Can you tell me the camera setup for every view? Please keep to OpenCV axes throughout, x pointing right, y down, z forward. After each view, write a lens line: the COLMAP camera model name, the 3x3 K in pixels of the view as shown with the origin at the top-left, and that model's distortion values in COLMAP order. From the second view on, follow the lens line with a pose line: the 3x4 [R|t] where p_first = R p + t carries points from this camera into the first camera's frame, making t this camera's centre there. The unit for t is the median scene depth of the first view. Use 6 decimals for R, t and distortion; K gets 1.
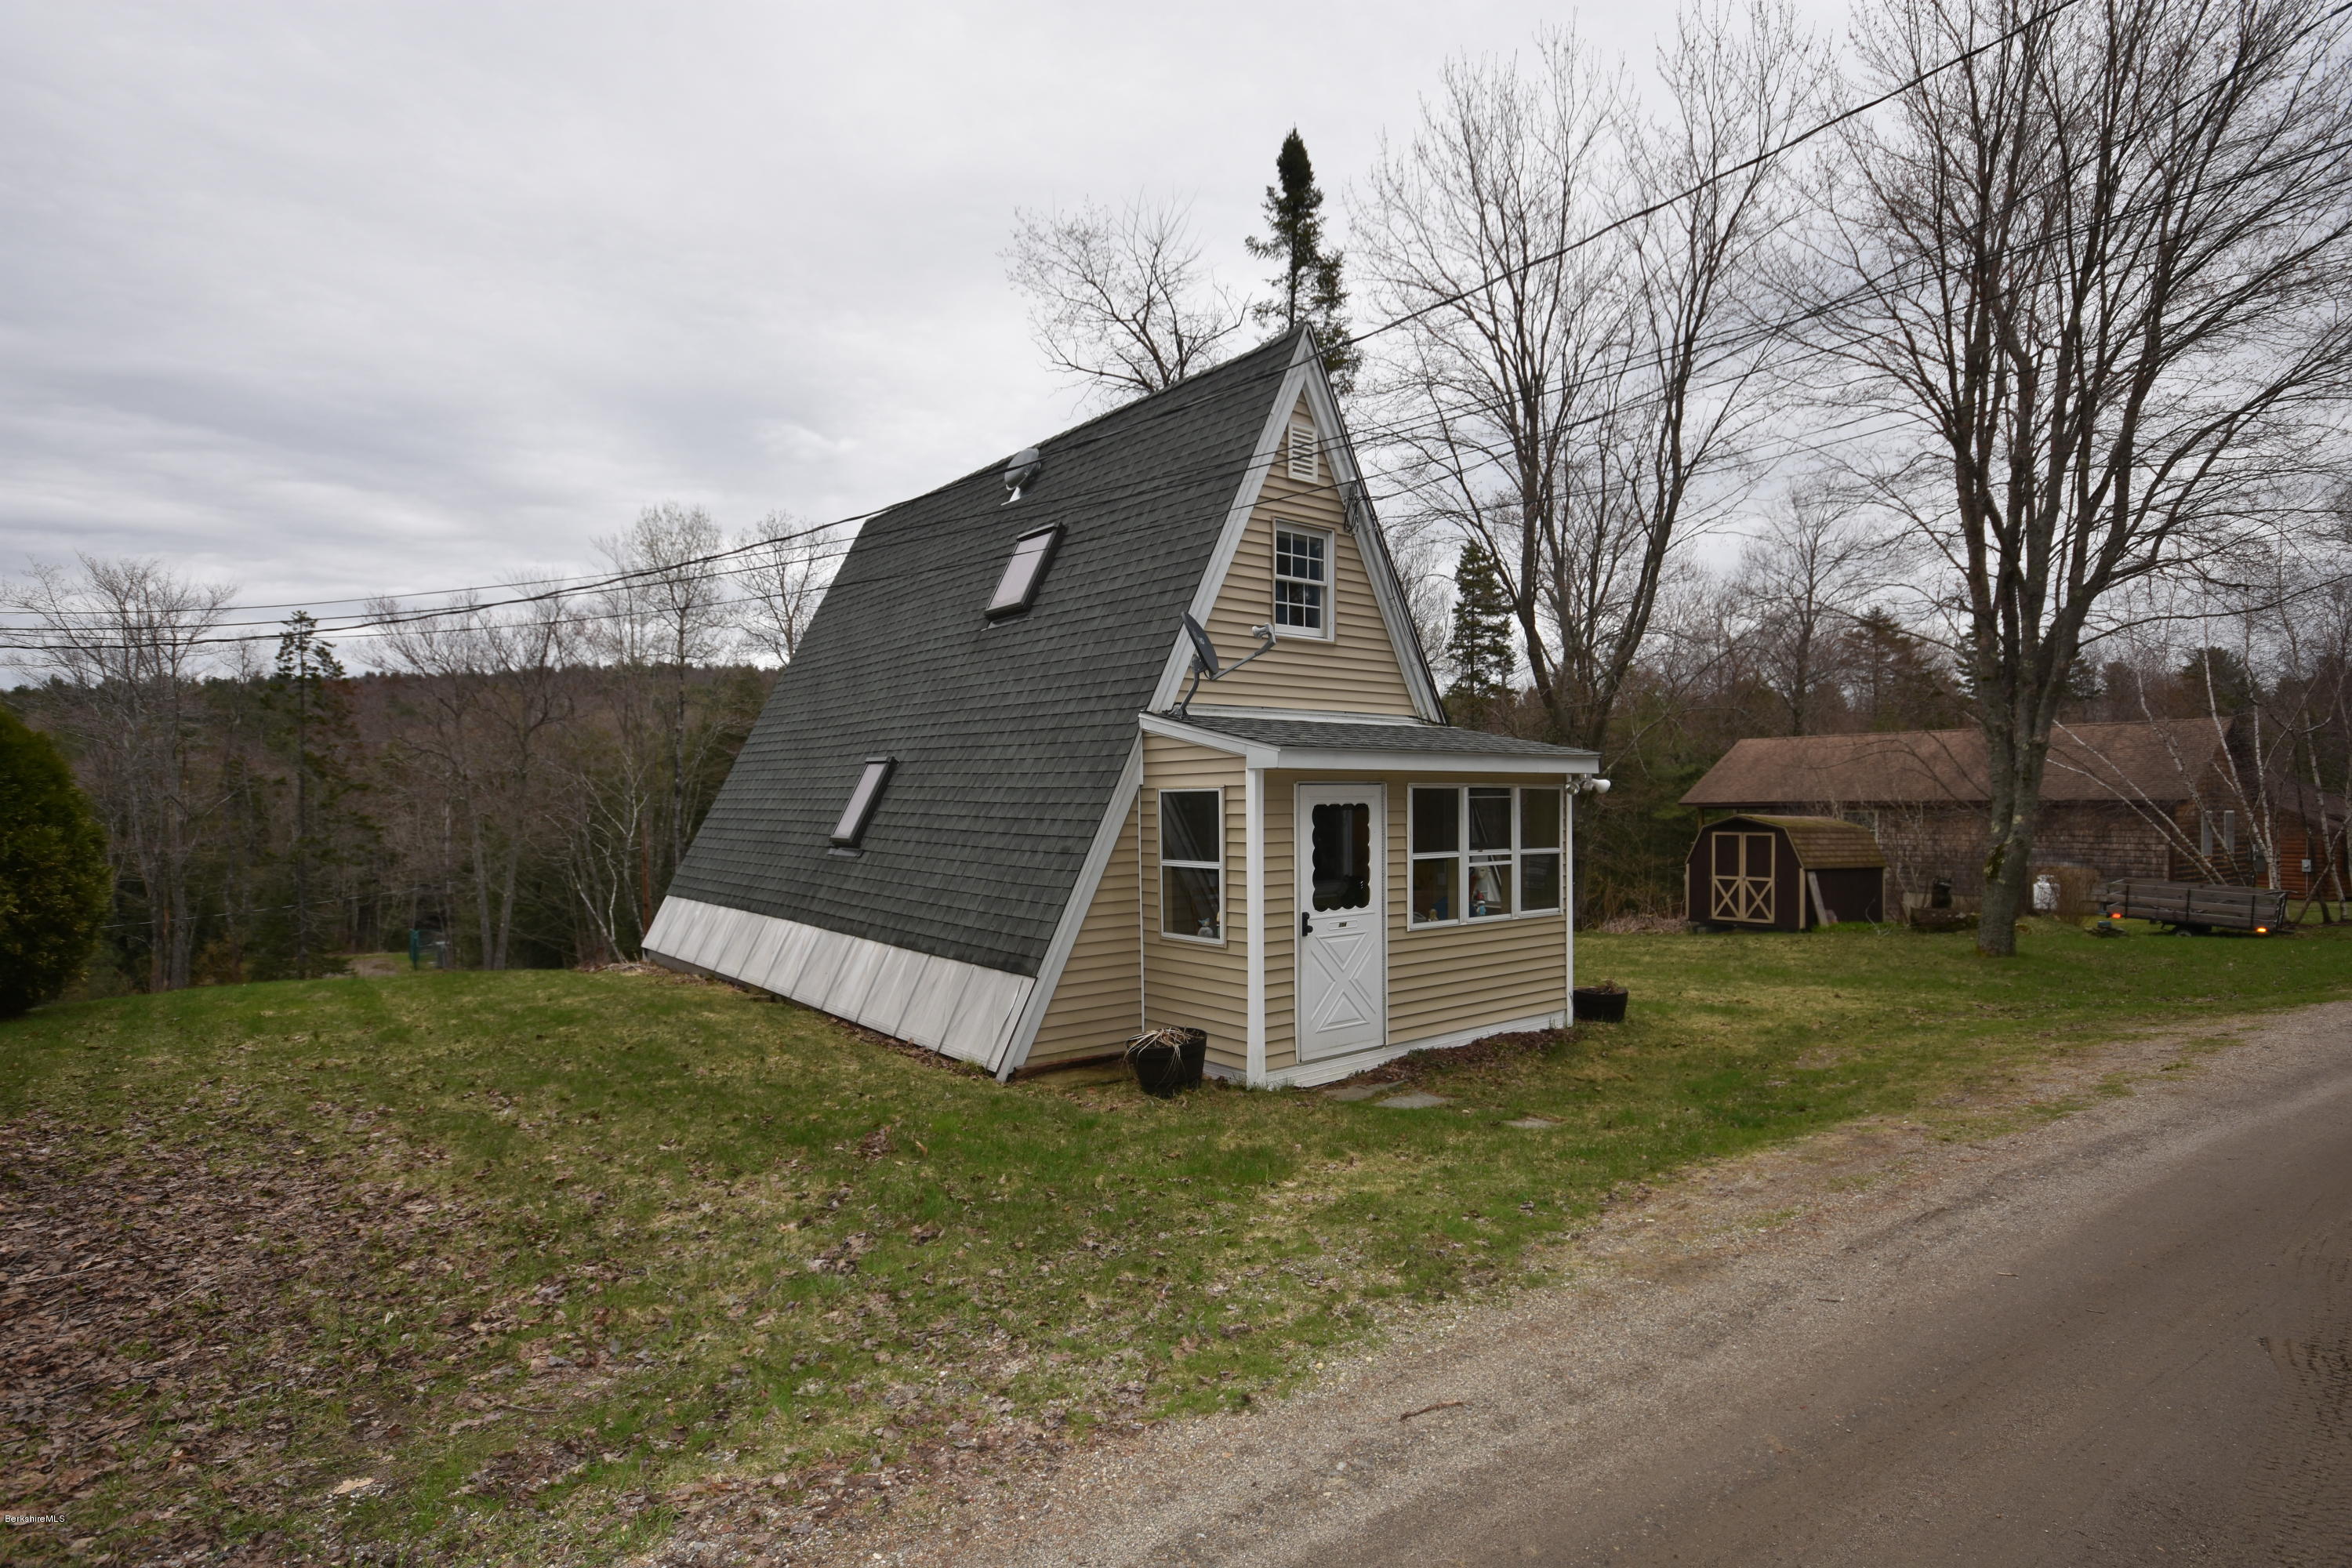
lens RADIAL K [[1199.1, 0, 1182.5], [0, 1199.1, 787.1], [0, 0, 1]] dist [0.010732, 0.000406]
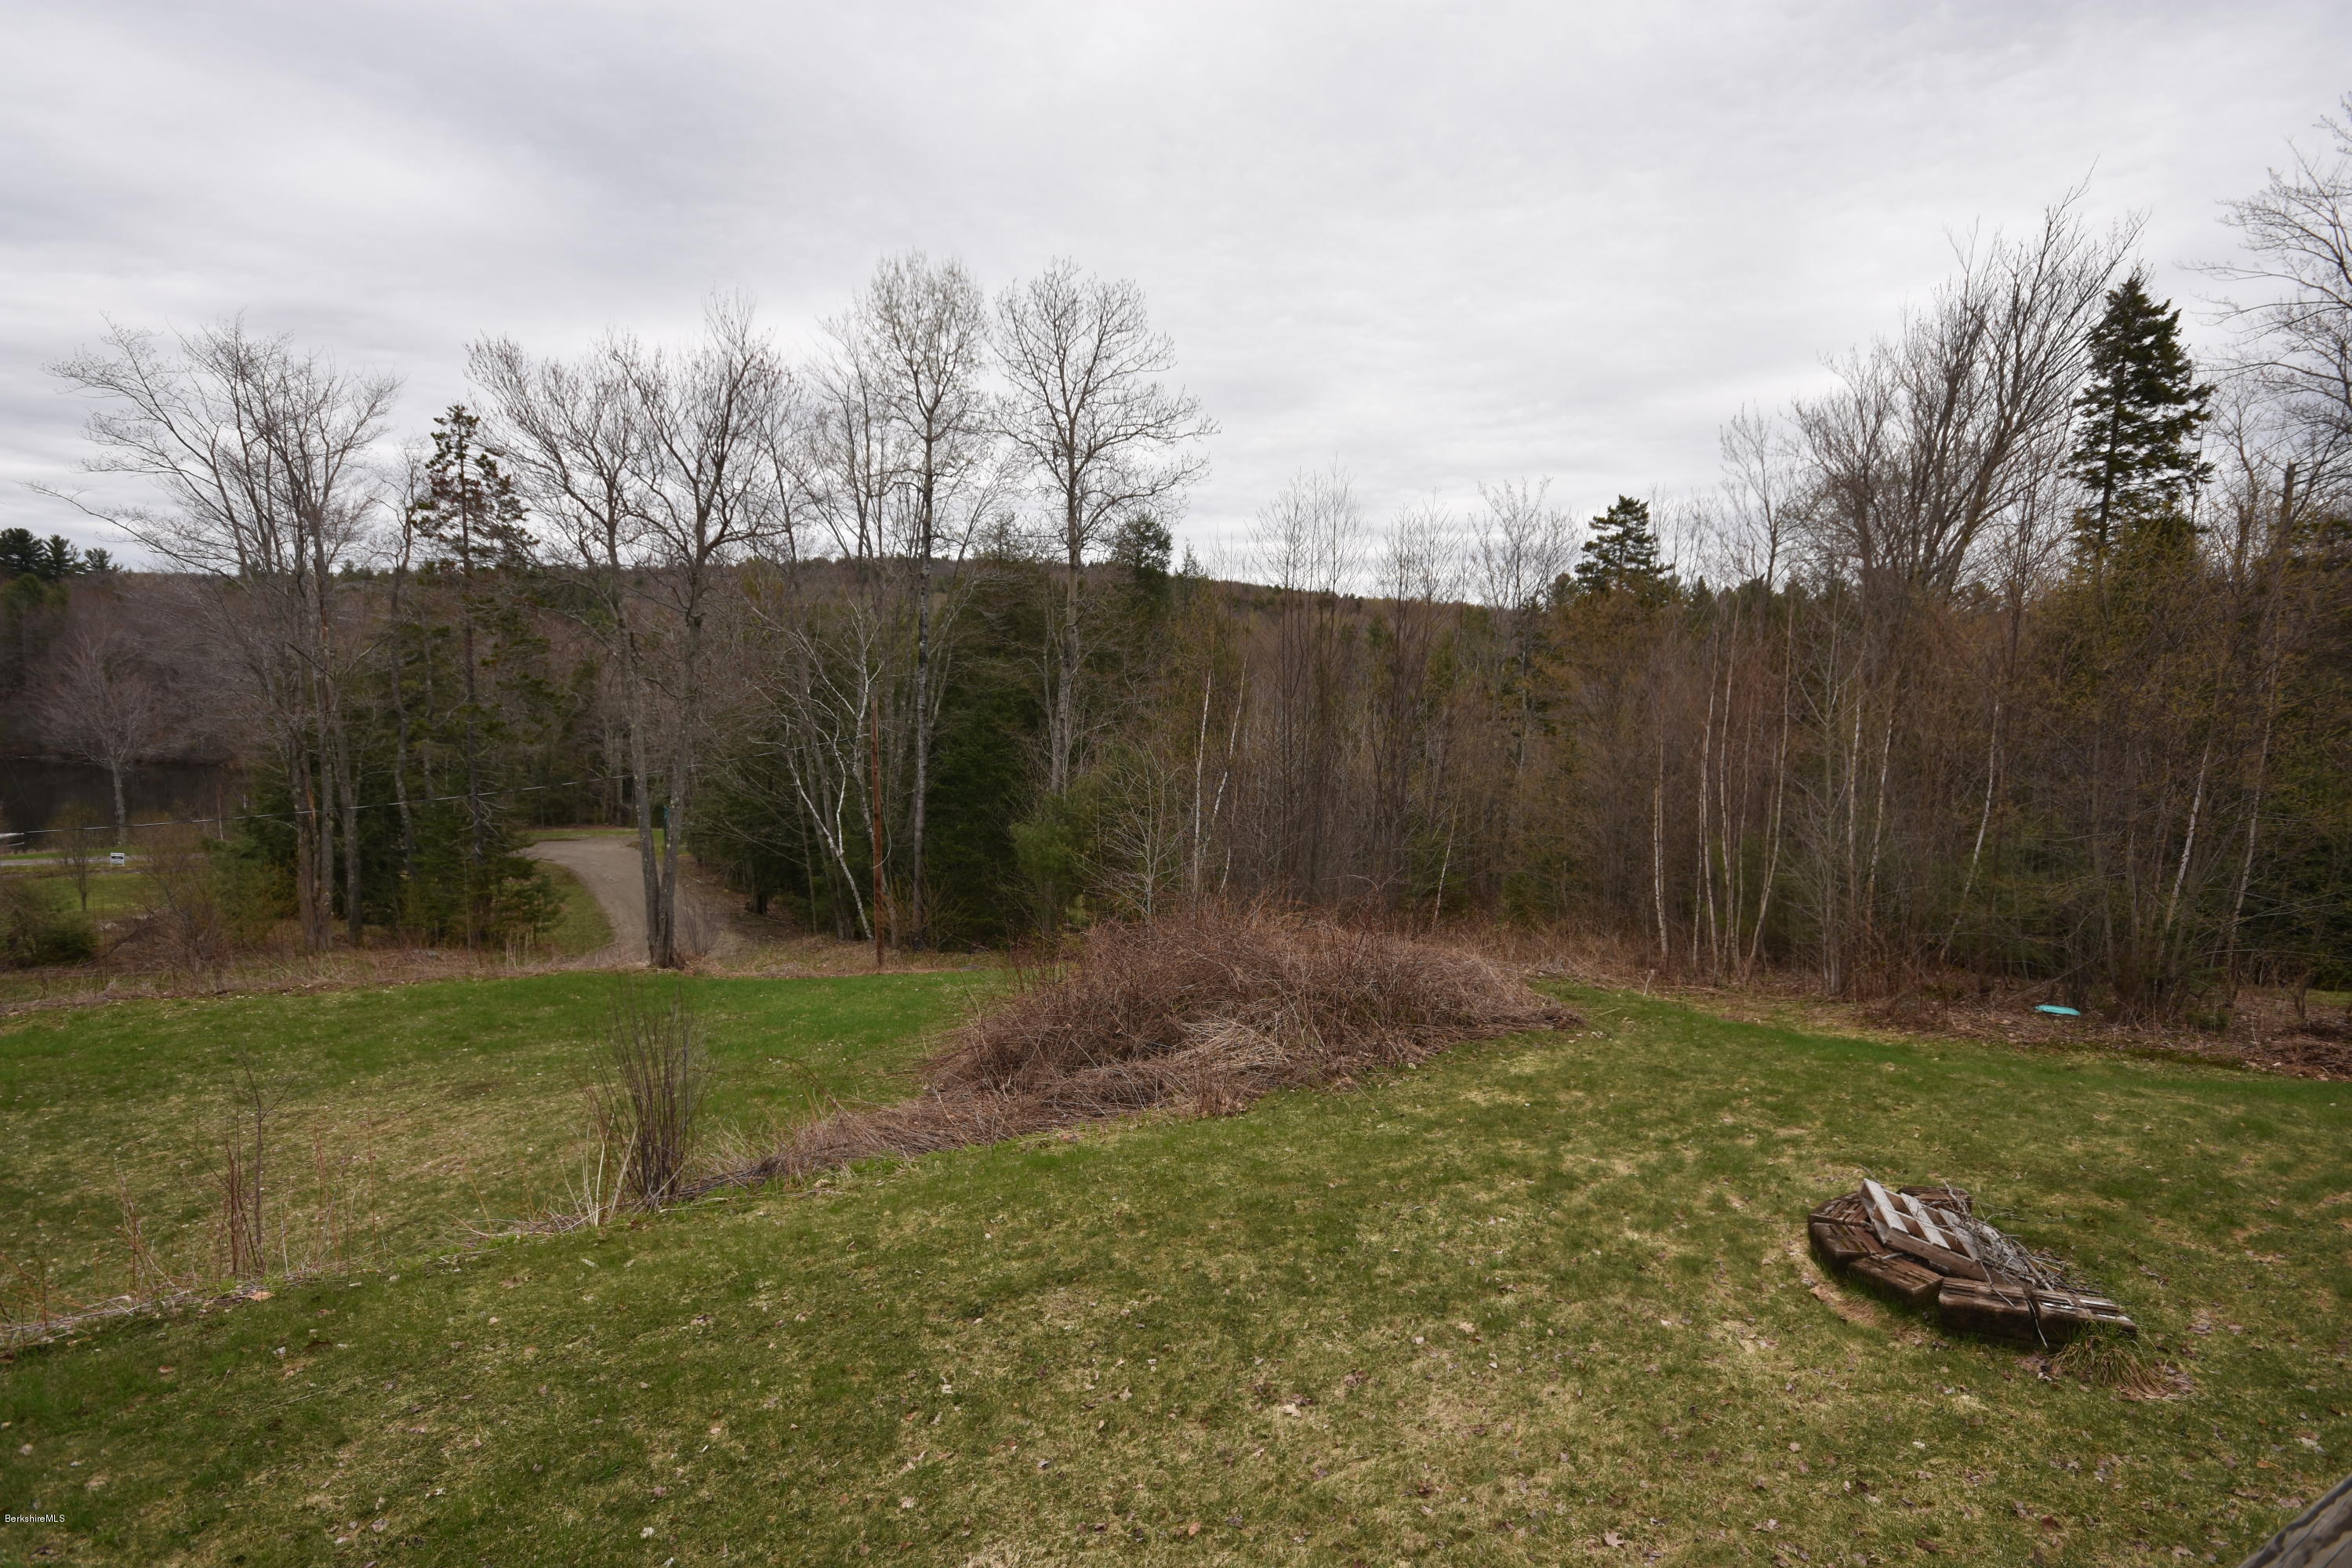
lens RADIAL K [[1149.8, 0, 1181.2], [0, 1149.8, 802.0], [0, 0, 1]] dist [0.005565, -0.000478]
pose [[0.982743, 0.044112, -0.179641, -0.672514], [-0.025730, 0.994307, 0.103402, 0.069954], [0.183179, -0.096996, 0.978283, 1.647608]]
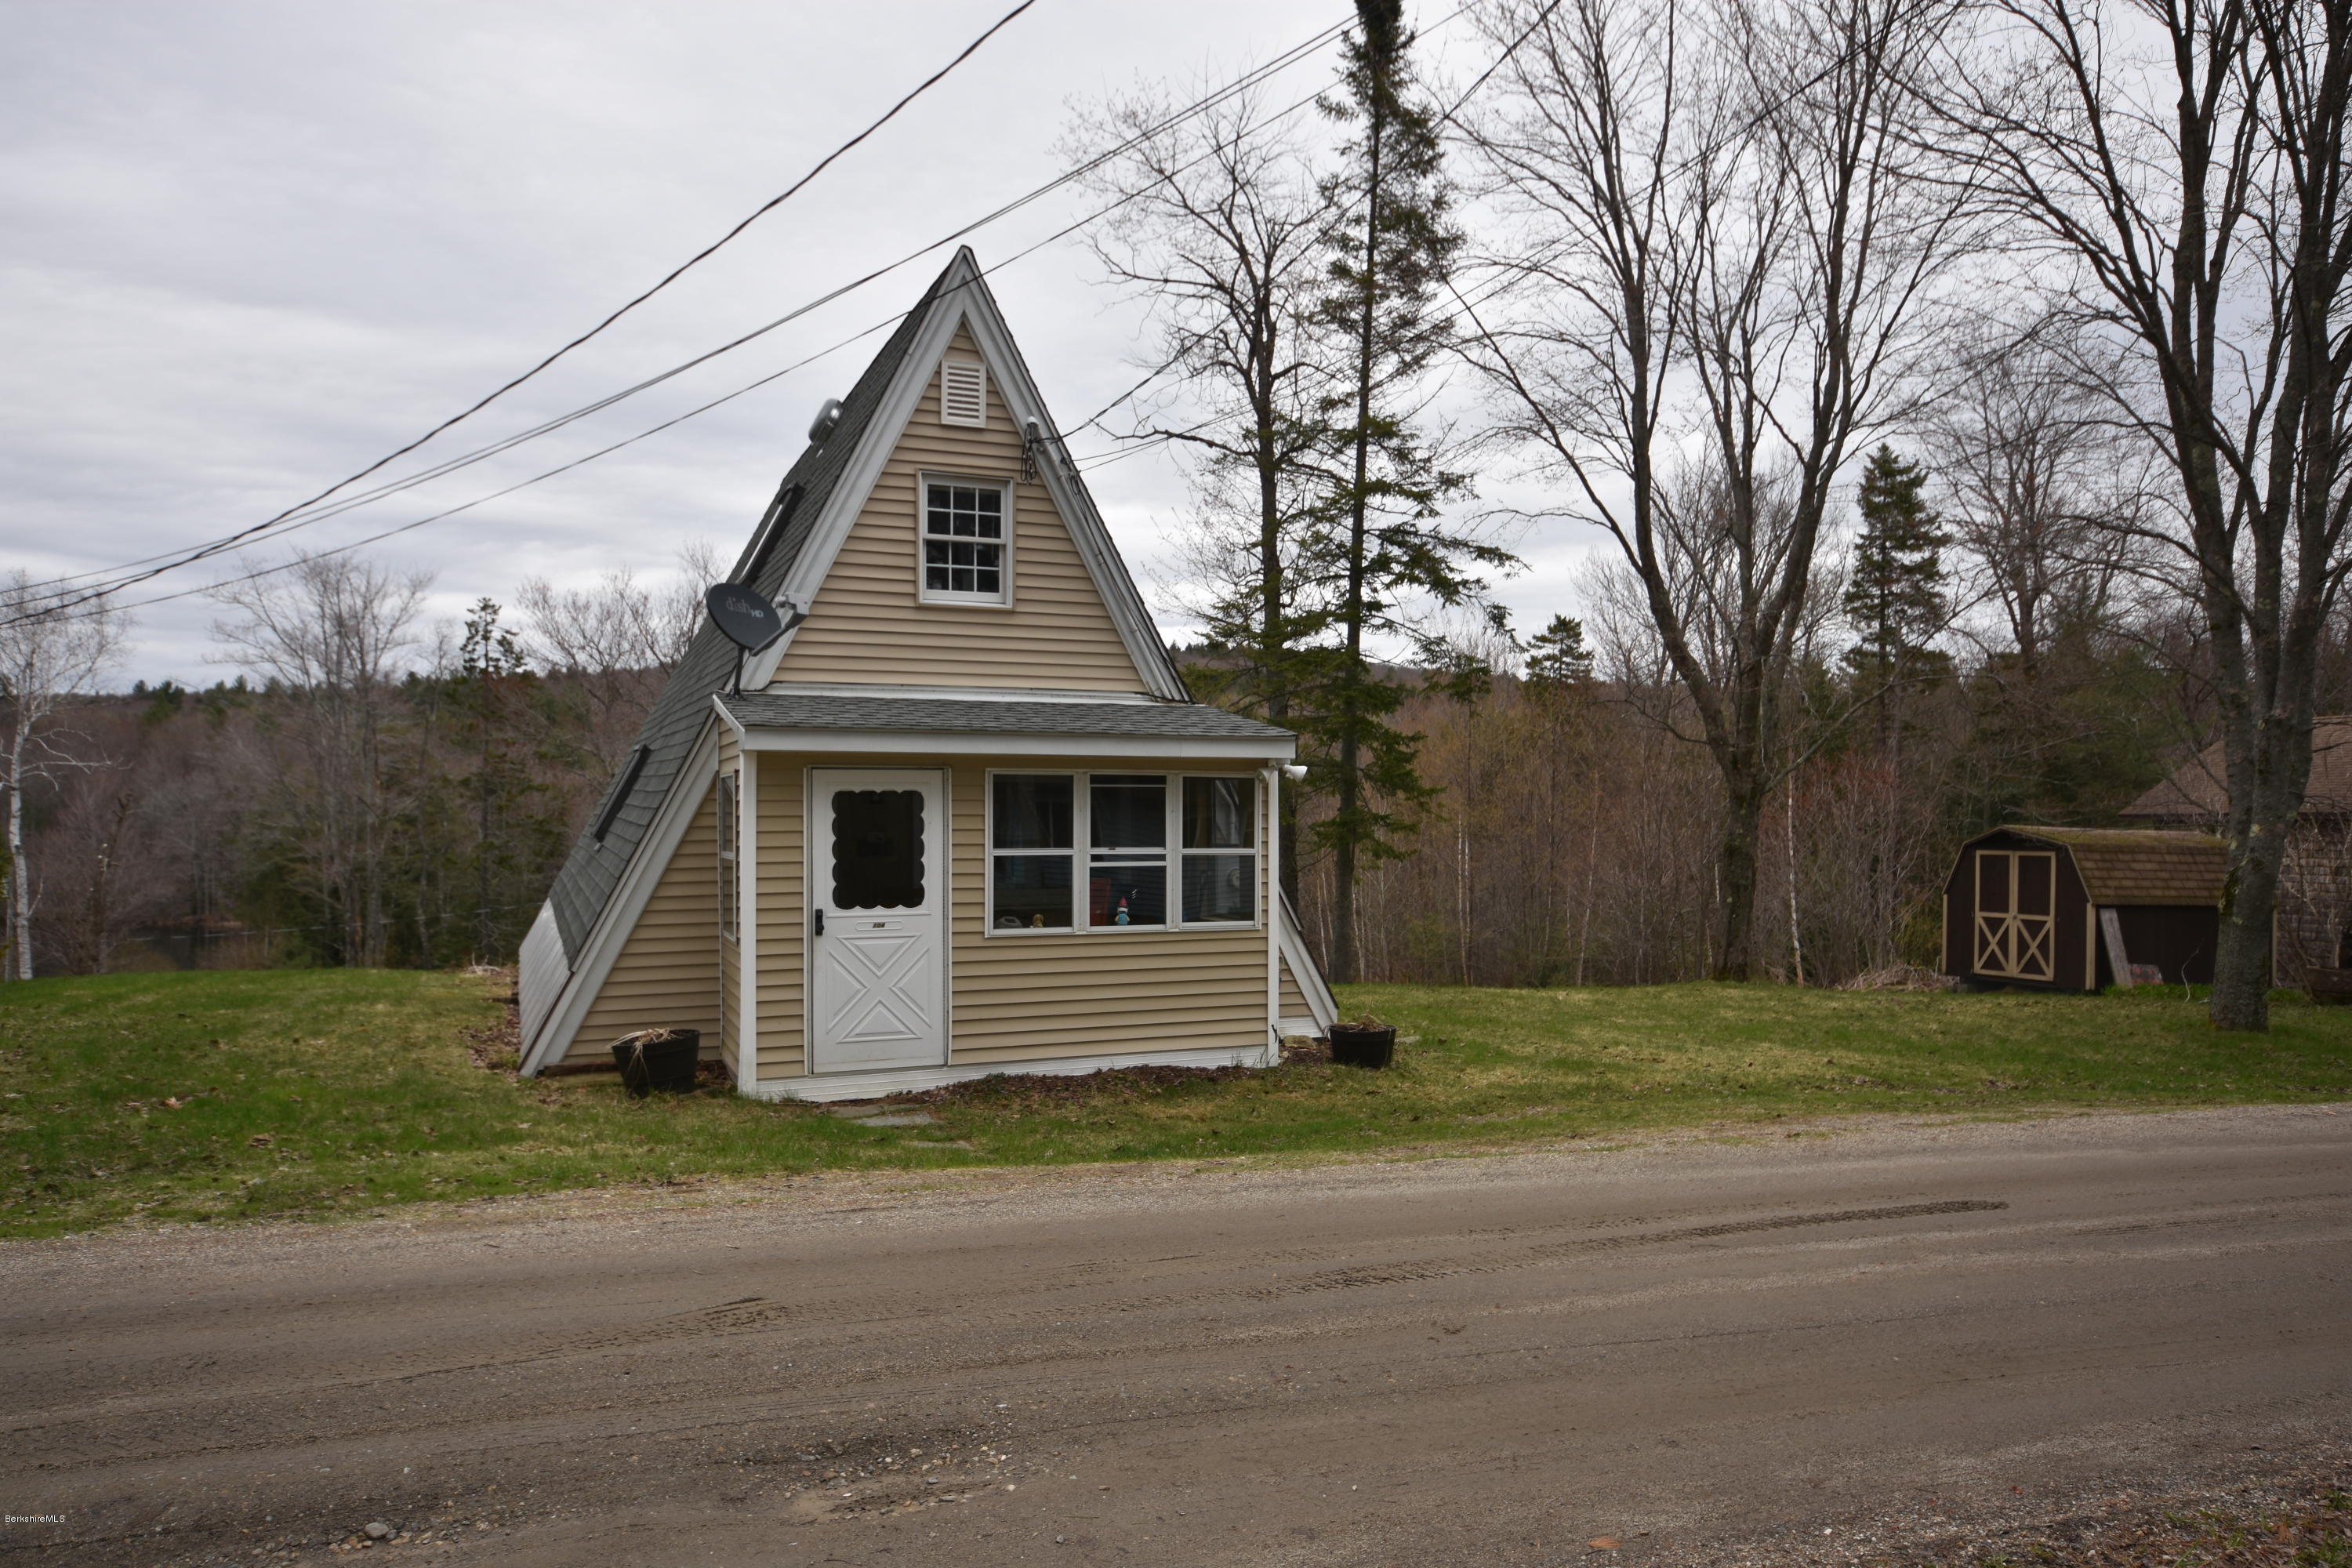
lens RADIAL K [[1570.0, 0, 1184.2], [0, 1570.0, 782.9], [0, 0, 1]] dist [0.008813, 0.003471]
pose [[0.961086, 0.001468, -0.276247, 0.558520], [-0.003580, 0.999968, -0.007142, 0.013032], [0.276227, 0.007853, 0.961060, -0.054461]]
